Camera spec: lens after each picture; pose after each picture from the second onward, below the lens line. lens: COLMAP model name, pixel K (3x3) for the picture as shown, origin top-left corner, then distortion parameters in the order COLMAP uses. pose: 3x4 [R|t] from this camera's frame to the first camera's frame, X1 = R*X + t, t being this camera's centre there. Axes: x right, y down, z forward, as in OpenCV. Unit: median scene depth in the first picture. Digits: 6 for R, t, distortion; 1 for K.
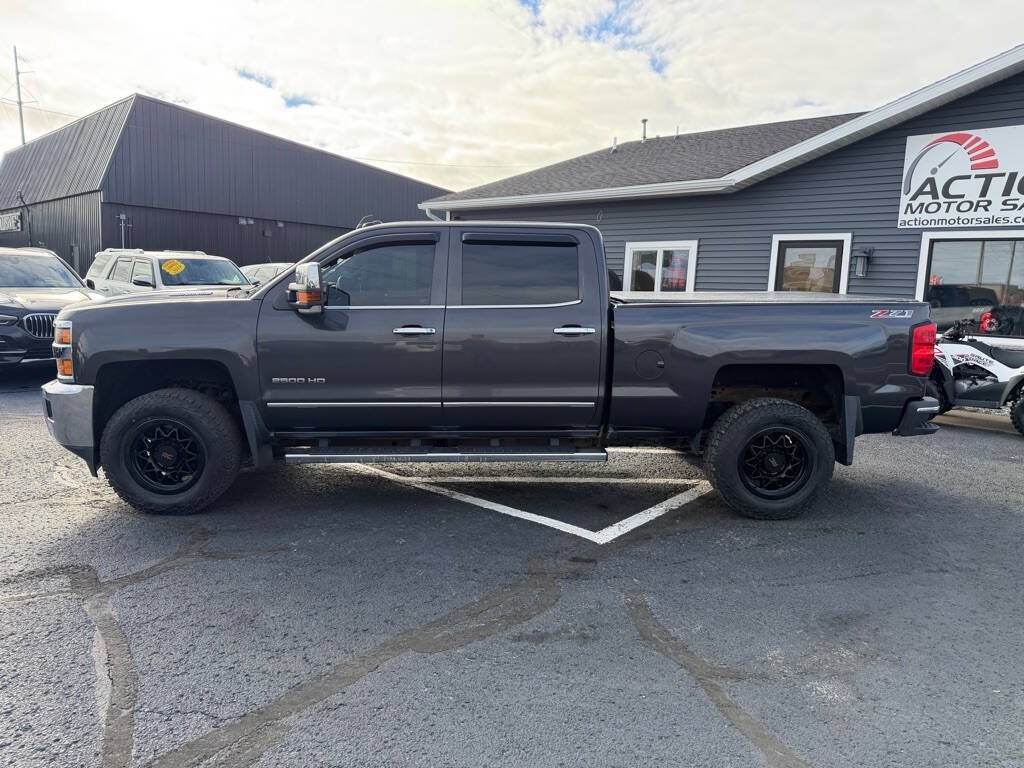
lens RADIAL K [[729.9, 0, 512.0], [0, 729.9, 384.0], [0, 0, 1]] dist [0.018428, -0.004330]
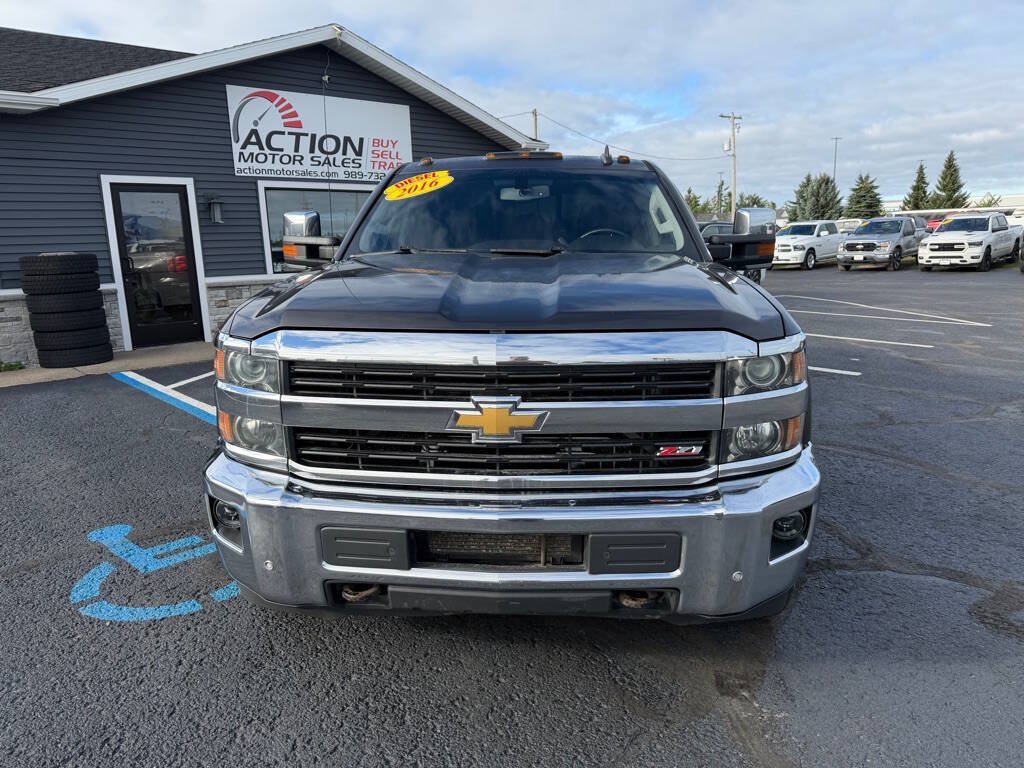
lens RADIAL K [[755.9, 0, 491.8], [0, 755.9, 385.8], [0, 0, 1]] dist [0.039081, -0.043518]
pose [[0.090659, -0.229427, 0.969095, -0.561621], [0.169522, 0.962455, 0.211996, -0.095875], [-0.981348, 0.145063, 0.126148, 0.570130]]
